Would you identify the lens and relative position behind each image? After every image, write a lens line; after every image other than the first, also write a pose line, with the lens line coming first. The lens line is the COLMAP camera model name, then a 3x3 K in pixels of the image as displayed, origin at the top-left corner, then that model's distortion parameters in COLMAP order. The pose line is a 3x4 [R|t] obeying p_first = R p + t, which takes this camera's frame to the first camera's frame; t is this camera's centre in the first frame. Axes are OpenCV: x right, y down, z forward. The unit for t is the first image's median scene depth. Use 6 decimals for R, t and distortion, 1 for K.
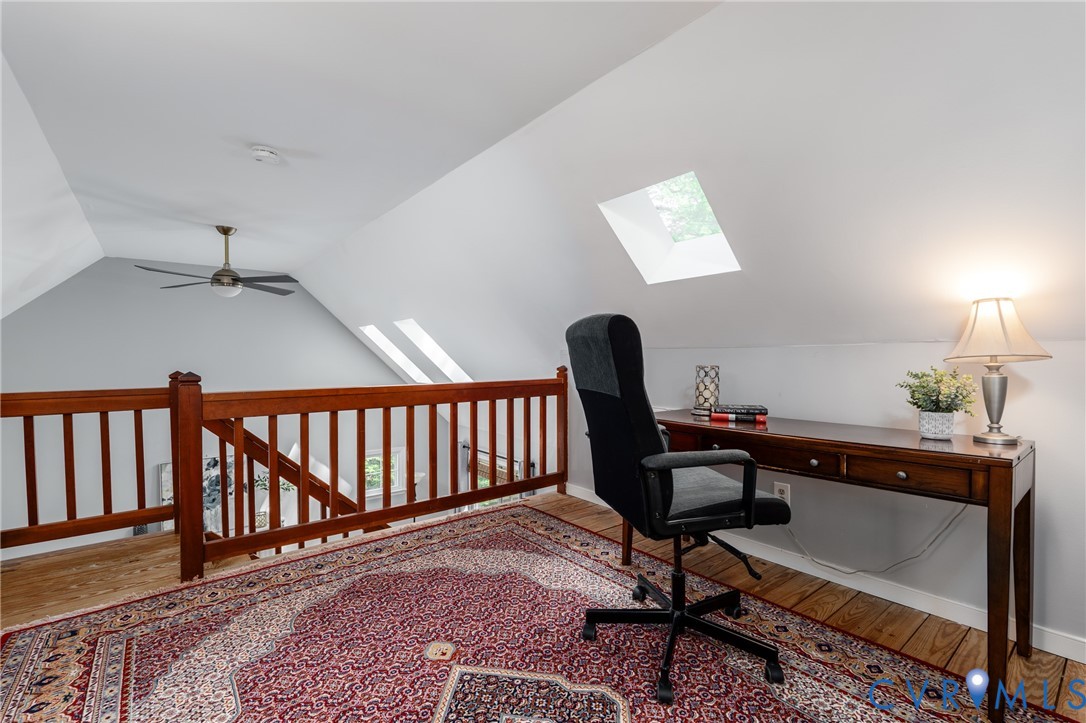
lens RADIAL K [[486.3, 0, 544.0], [0, 486.3, 354.7], [0, 0, 1]] dist [-0.001886, -0.000336]
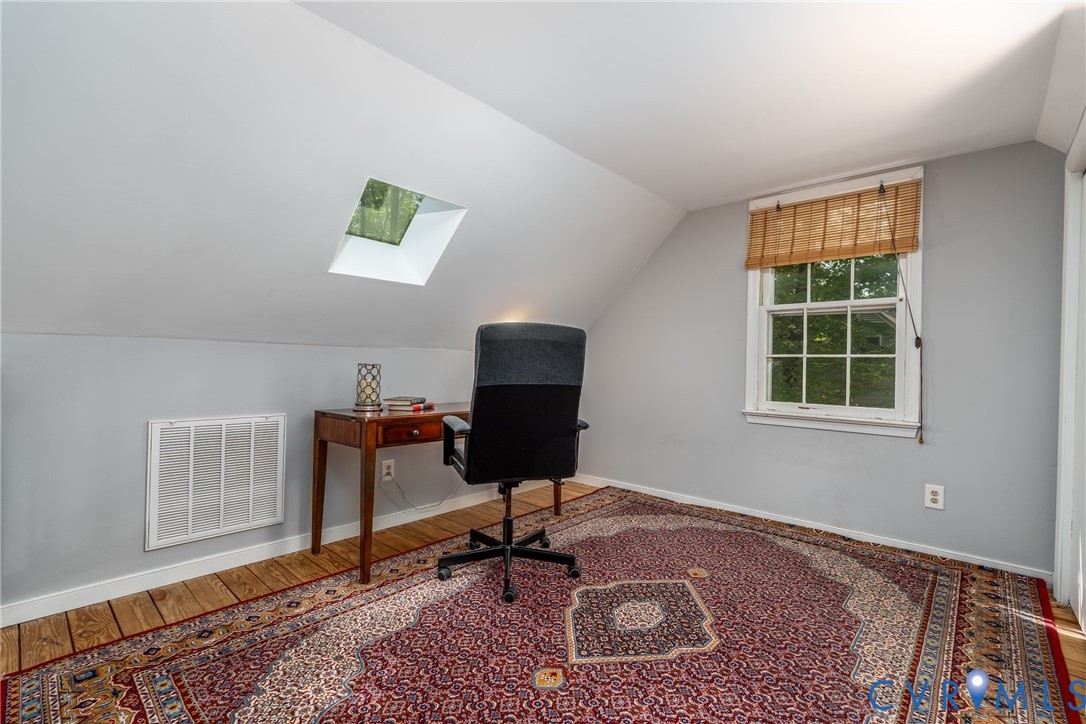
lens RADIAL K [[486.3, 0, 544.0], [0, 486.3, 355.2], [0, 0, 1]] dist [-0.001886, -0.000336]
pose [[-0.154464, 0.016681, 0.987858, -0.773521], [-0.019823, 0.999604, -0.019979, 0.017239], [-0.987800, -0.022668, -0.154072, 0.803588]]
